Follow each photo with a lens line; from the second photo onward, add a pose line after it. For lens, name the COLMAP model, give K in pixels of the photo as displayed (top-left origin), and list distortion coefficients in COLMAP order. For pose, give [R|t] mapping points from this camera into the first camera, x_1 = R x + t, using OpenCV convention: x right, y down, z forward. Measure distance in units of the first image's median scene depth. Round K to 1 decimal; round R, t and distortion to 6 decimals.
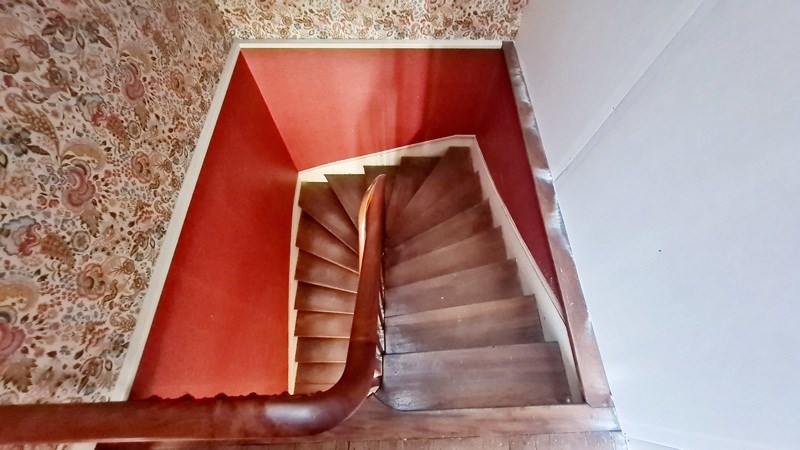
lens RADIAL K [[324.1, 0, 401.6], [0, 324.1, 226.0], [0, 0, 1]] dist [-0.004615, 0.000536]
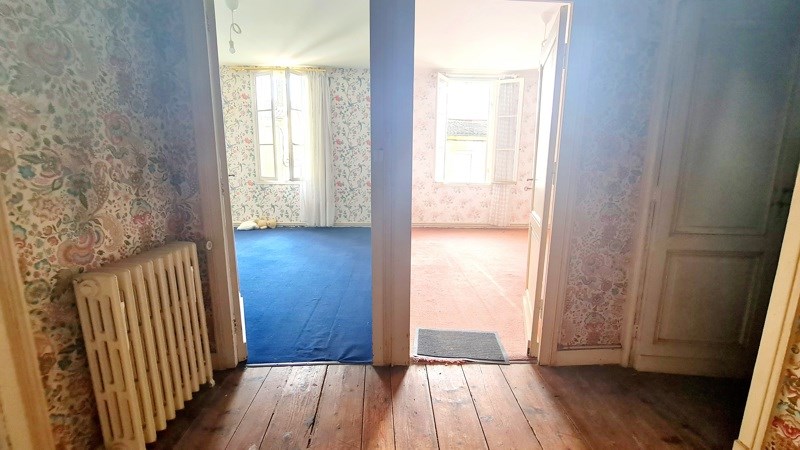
lens RADIAL K [[324.1, 0, 401.5], [0, 324.1, 227.2], [0, 0, 1]] dist [-0.004615, 0.000536]
pose [[0.999790, 0.012749, 0.016018, -0.014471], [0.004758, 0.616309, -0.787490, 0.753623], [-0.019912, 0.787401, 0.616119, 0.353930]]
